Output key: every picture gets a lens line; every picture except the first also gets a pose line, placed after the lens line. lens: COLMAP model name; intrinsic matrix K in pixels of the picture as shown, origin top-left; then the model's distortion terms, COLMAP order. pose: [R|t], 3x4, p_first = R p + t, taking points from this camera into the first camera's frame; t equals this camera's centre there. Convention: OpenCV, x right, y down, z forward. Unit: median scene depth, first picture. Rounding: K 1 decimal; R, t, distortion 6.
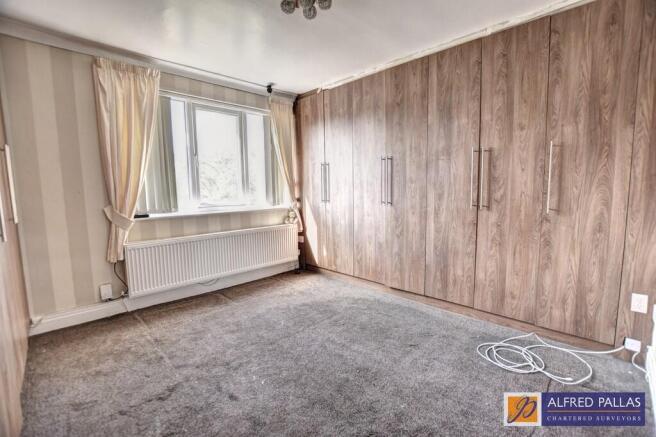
lens RADIAL K [[291.9, 0, 329.7], [0, 291.9, 218.3], [0, 0, 1]] dist [-0.019759, 0.000269]
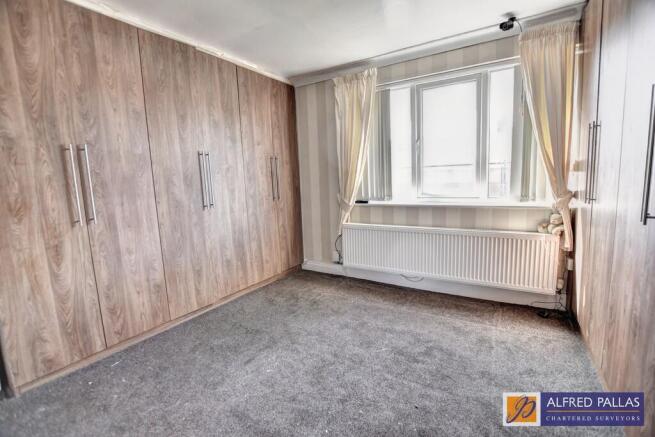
lens RADIAL K [[291.5, 0, 329.0], [0, 291.5, 217.5], [0, 0, 1]] dist [-0.019759, 0.000269]
pose [[0.239047, 0.122535, -0.963245, 0.417227], [-0.077832, 0.991232, 0.106780, -0.054176], [0.967884, 0.049446, 0.246488, 0.525321]]
